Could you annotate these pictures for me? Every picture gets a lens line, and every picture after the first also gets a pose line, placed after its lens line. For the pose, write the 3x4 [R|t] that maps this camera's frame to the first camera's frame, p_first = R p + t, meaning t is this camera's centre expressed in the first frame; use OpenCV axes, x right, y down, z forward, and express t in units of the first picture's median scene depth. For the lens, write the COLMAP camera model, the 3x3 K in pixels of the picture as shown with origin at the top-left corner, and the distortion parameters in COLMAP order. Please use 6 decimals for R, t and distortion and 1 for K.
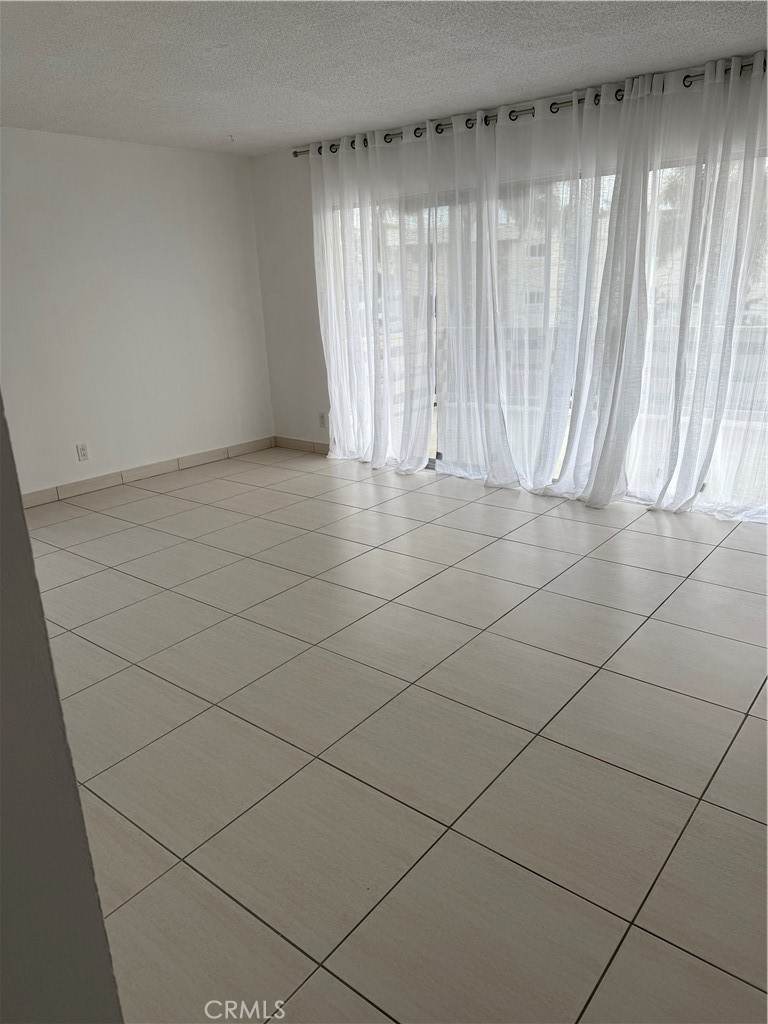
lens RADIAL K [[730.4, 0, 384.0], [0, 730.4, 512.0], [0, 0, 1]] dist [0.054794, -0.065870]
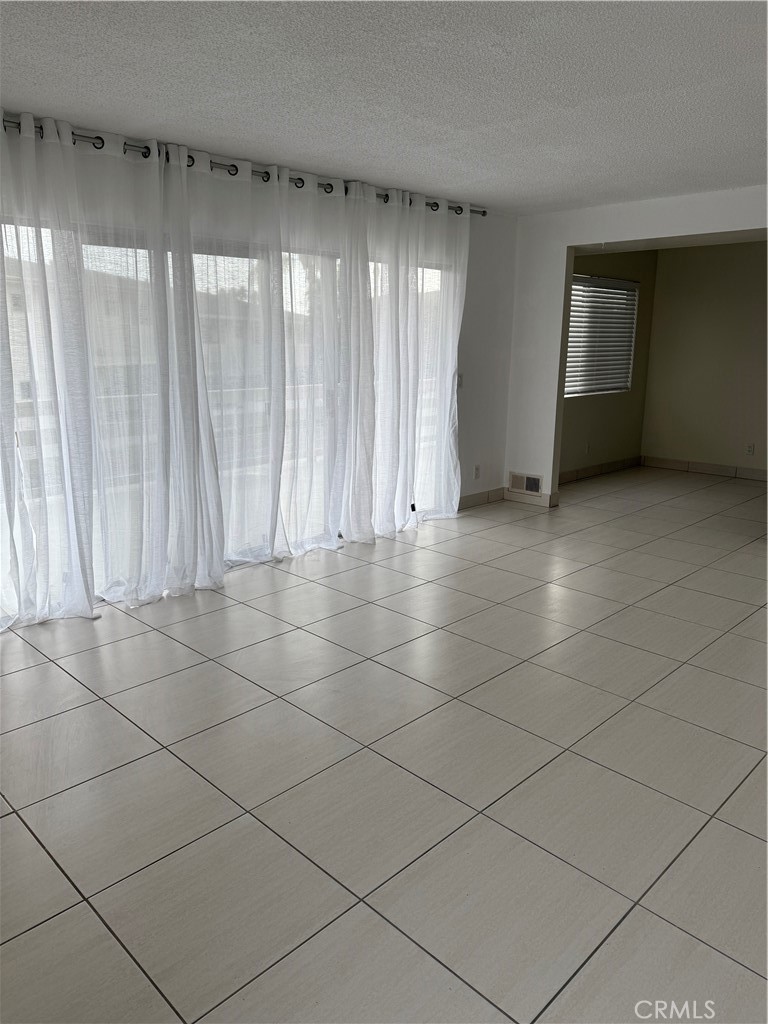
lens RADIAL K [[730.4, 0, 384.0], [0, 730.4, 512.0], [0, 0, 1]] dist [0.054794, -0.065870]
pose [[0.088029, -0.213409, 0.972989, -0.897150], [0.278291, 0.943156, 0.181688, -0.282022], [-0.956455, 0.254780, 0.142415, 0.900421]]
